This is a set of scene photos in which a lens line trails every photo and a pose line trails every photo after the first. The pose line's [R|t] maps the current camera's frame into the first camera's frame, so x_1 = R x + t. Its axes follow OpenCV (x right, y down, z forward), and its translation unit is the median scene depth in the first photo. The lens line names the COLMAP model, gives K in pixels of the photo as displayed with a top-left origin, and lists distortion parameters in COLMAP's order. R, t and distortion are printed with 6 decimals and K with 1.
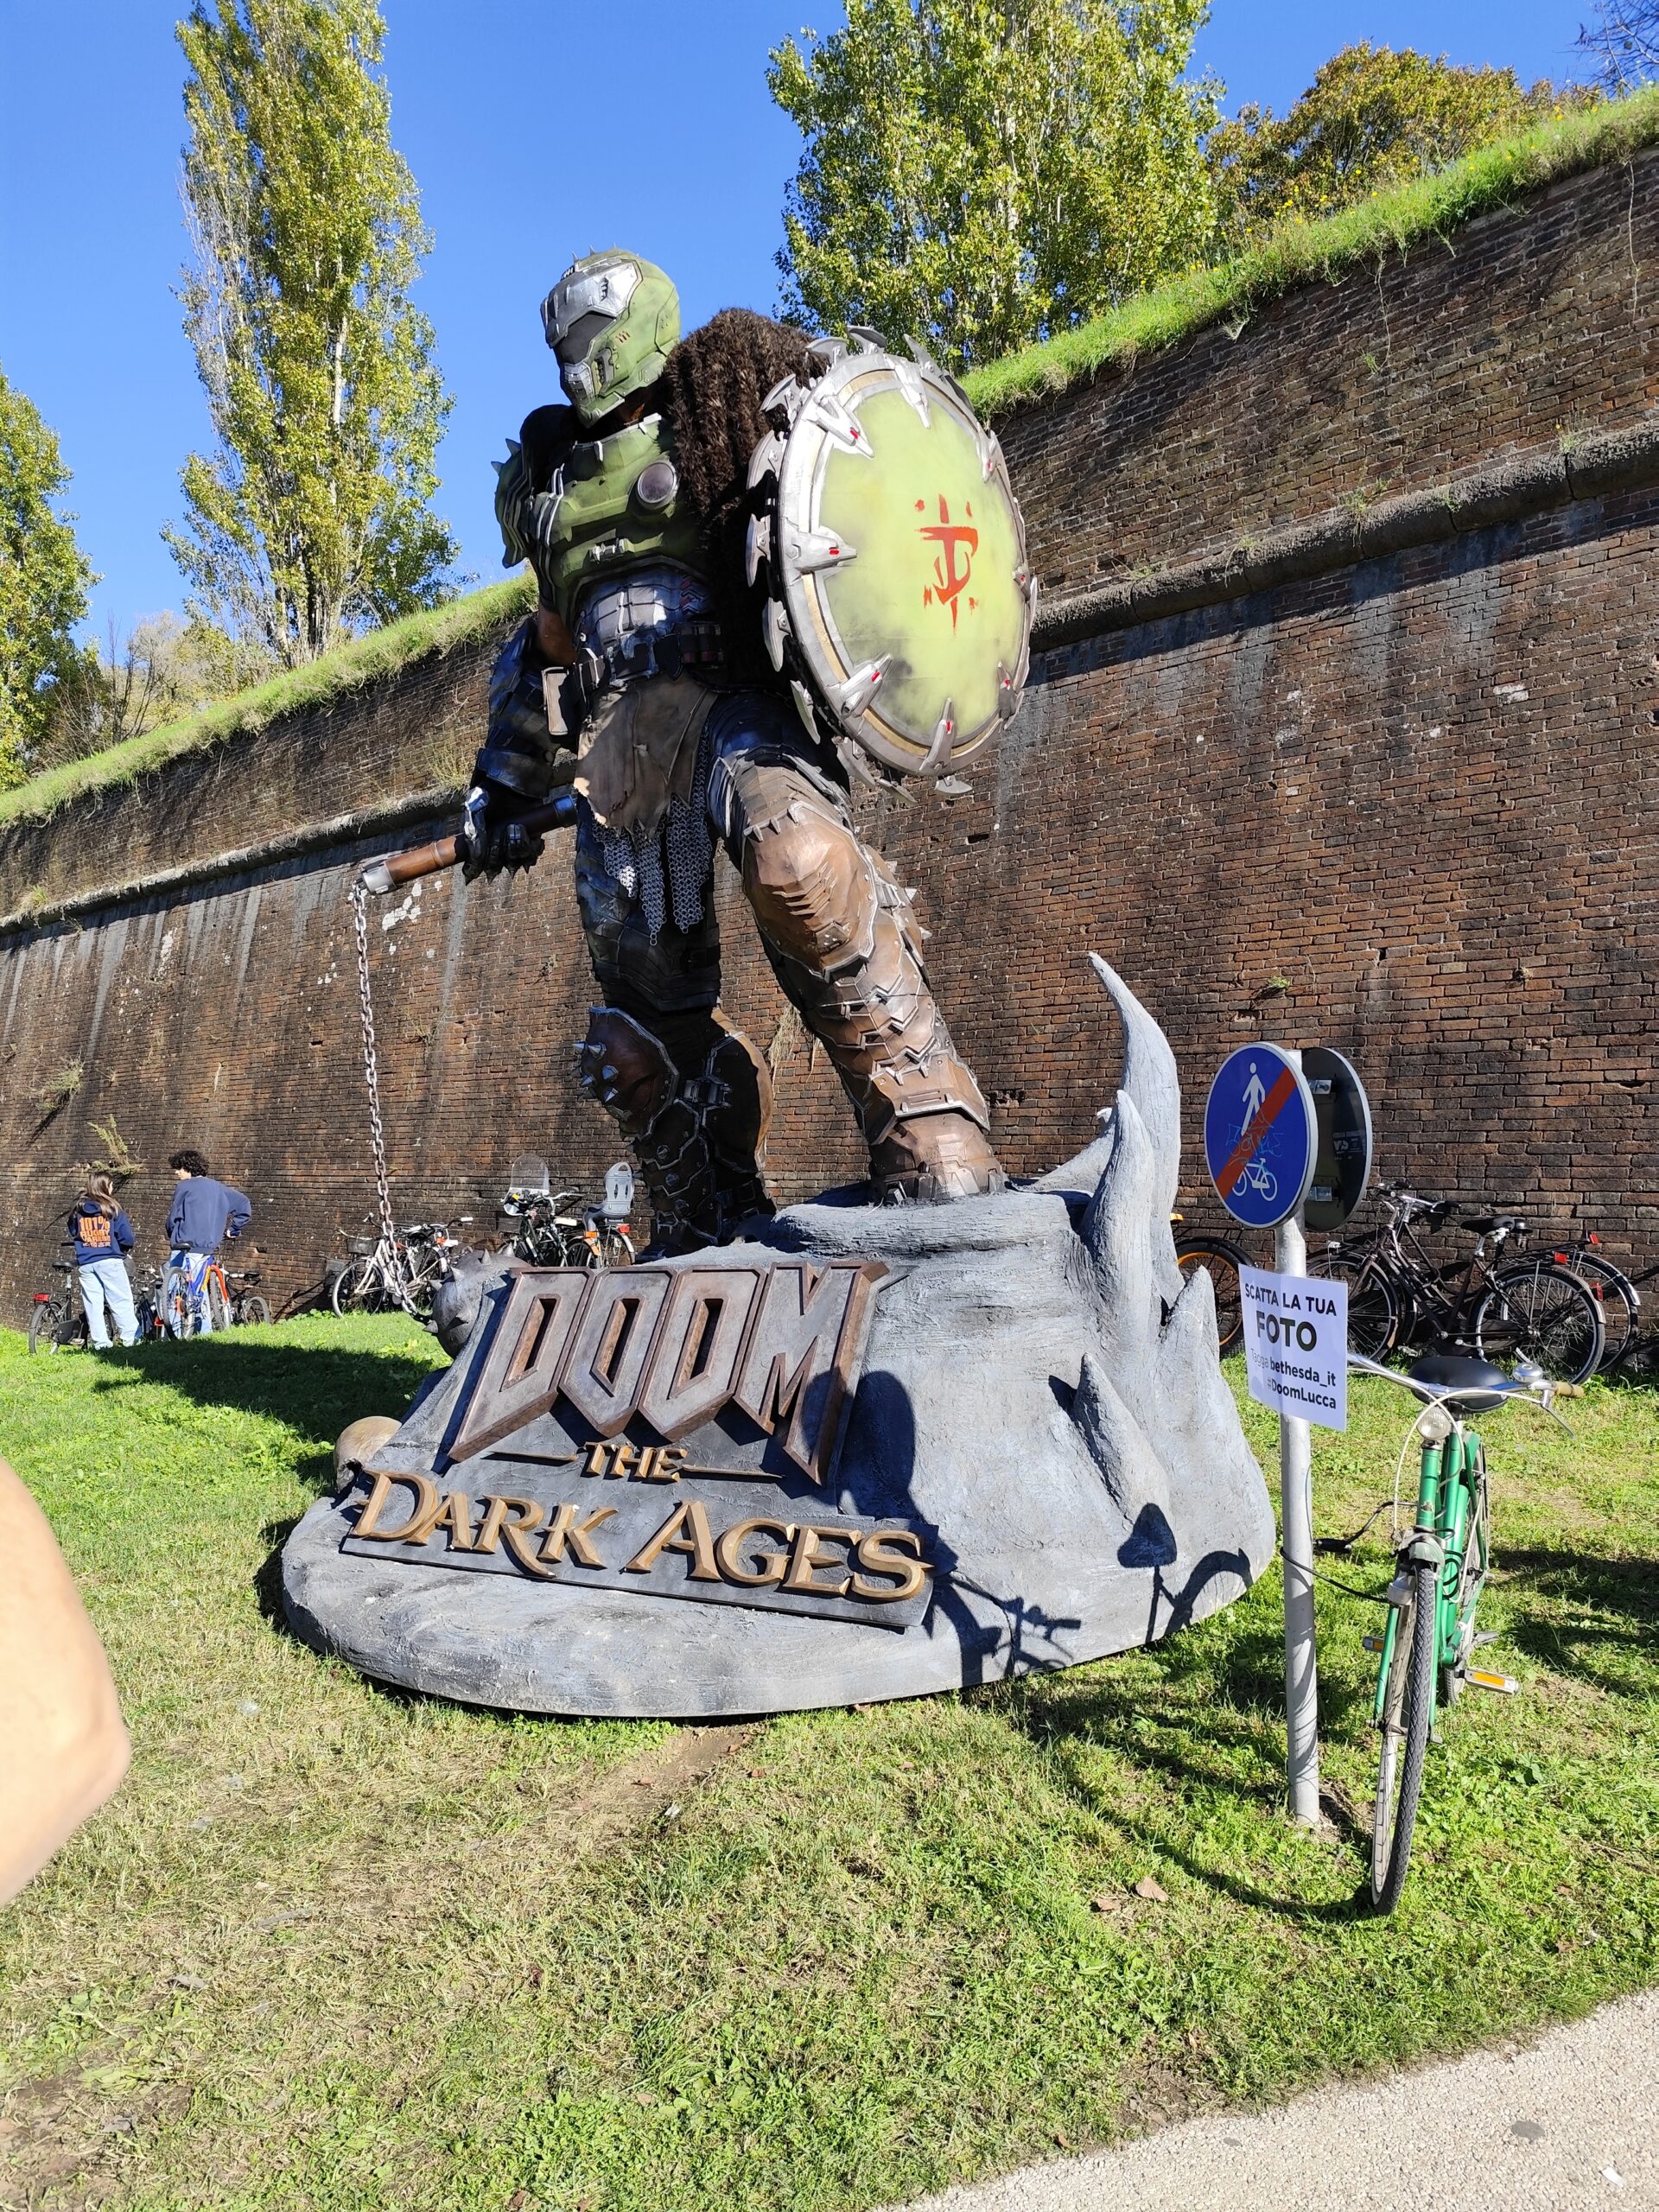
lens RADIAL K [[1528.4, 0, 839.9], [0, 1528.4, 1112.0], [0, 0, 1]] dist [0.036480, -0.036105]
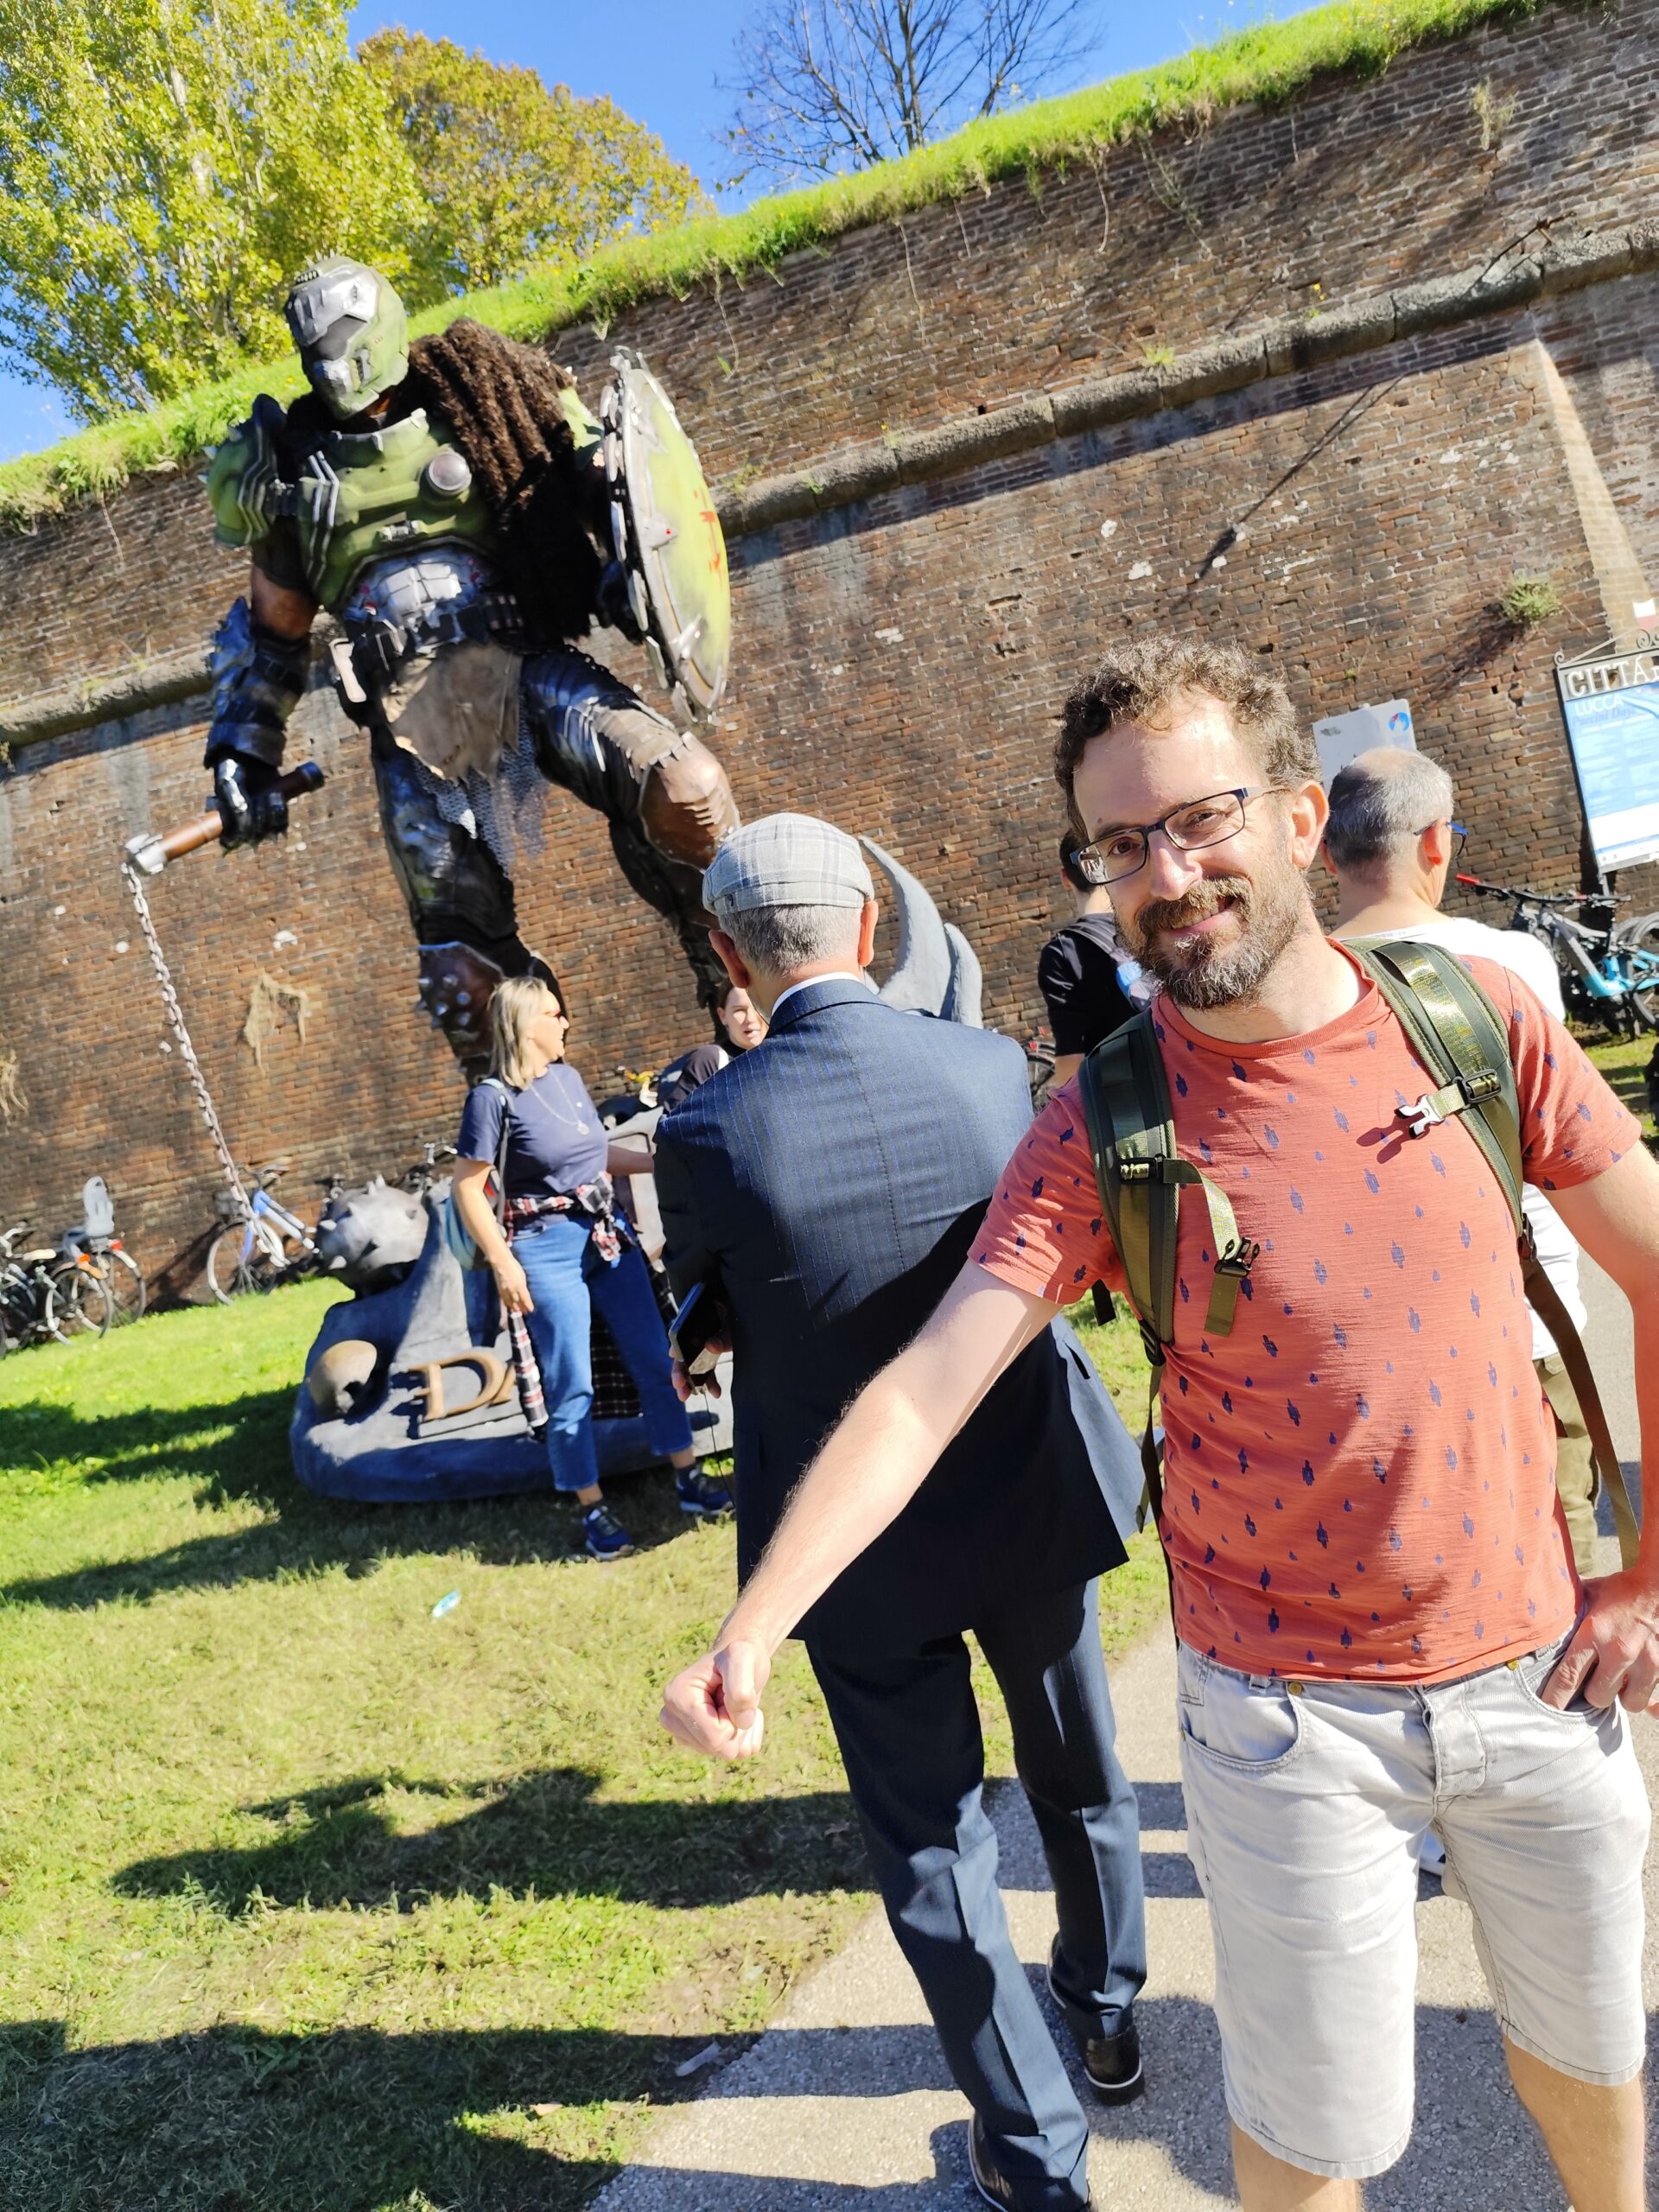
lens RADIAL K [[1528.4, 0, 839.9], [0, 1528.4, 1112.0], [0, 0, 1]] dist [0.036480, -0.036105]
pose [[0.840411, -0.200695, 0.503420, -0.329909], [0.190827, 0.979000, 0.071724, 0.018444], [-0.507243, 0.035788, 0.861060, -0.070832]]
